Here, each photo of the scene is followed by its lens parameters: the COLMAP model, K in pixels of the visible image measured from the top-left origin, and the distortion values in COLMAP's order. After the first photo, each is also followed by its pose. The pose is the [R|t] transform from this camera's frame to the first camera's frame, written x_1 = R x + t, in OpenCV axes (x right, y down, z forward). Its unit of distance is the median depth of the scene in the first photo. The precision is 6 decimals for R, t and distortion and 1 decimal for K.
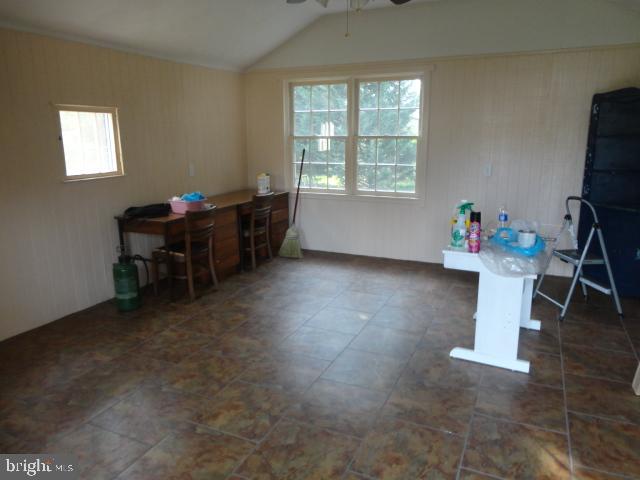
lens RADIAL K [[470.8, 0, 312.9], [0, 470.8, 237.0], [0, 0, 1]] dist [-0.008010, 0.010285]
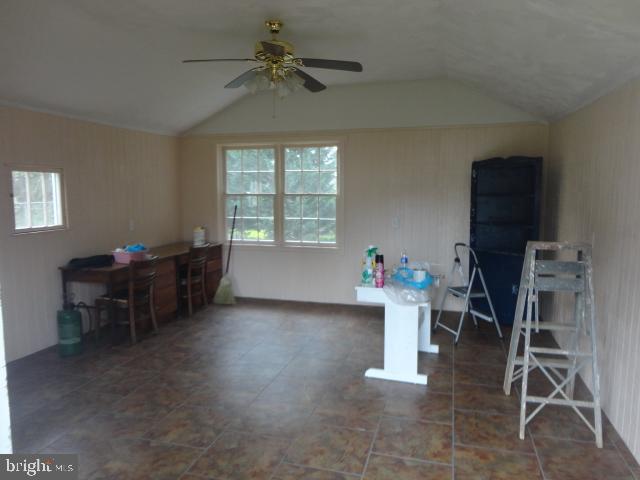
lens RADIAL K [[470.8, 0, 312.9], [0, 470.8, 237.0], [0, 0, 1]] dist [-0.008010, 0.010285]
pose [[0.988316, -0.009905, 0.152098, -0.015119], [0.027654, 0.992977, -0.115033, 0.031265], [-0.149891, 0.117895, 0.981648, -0.165739]]
